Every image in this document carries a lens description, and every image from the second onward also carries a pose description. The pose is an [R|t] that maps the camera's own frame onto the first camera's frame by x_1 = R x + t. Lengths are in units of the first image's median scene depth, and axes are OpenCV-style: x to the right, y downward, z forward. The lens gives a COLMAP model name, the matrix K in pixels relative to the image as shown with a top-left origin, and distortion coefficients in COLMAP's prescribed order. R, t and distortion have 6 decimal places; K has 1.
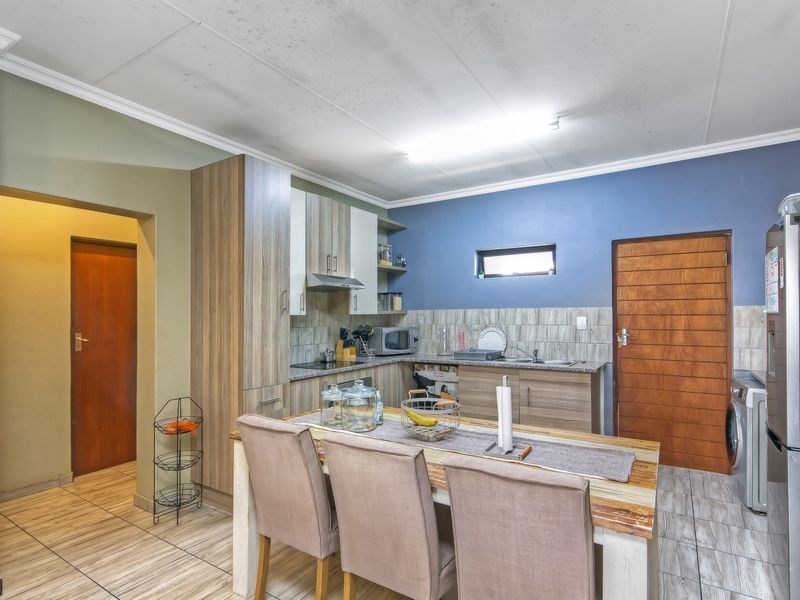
lens RADIAL K [[431.1, 0, 402.3], [0, 431.1, 307.3], [0, 0, 1]] dist [0.005717, 0.001026]
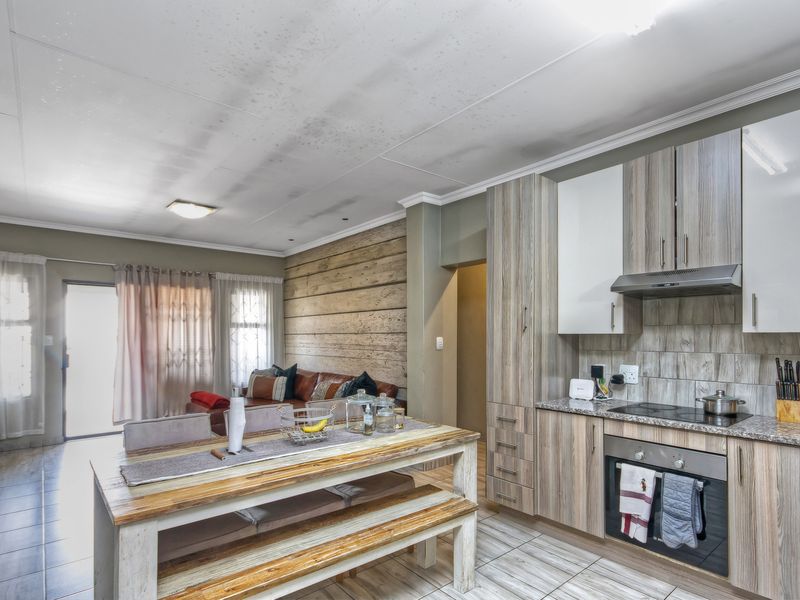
lens RADIAL K [[431.1, 0, 399.2], [0, 431.1, 333.8], [0, 0, 1]] dist [0.005717, 0.001026]
pose [[-0.303315, 0.001712, -0.952889, 0.945974], [0.015624, 0.999873, -0.003177, 0.023549], [0.952762, -0.015851, -0.303303, 1.397592]]
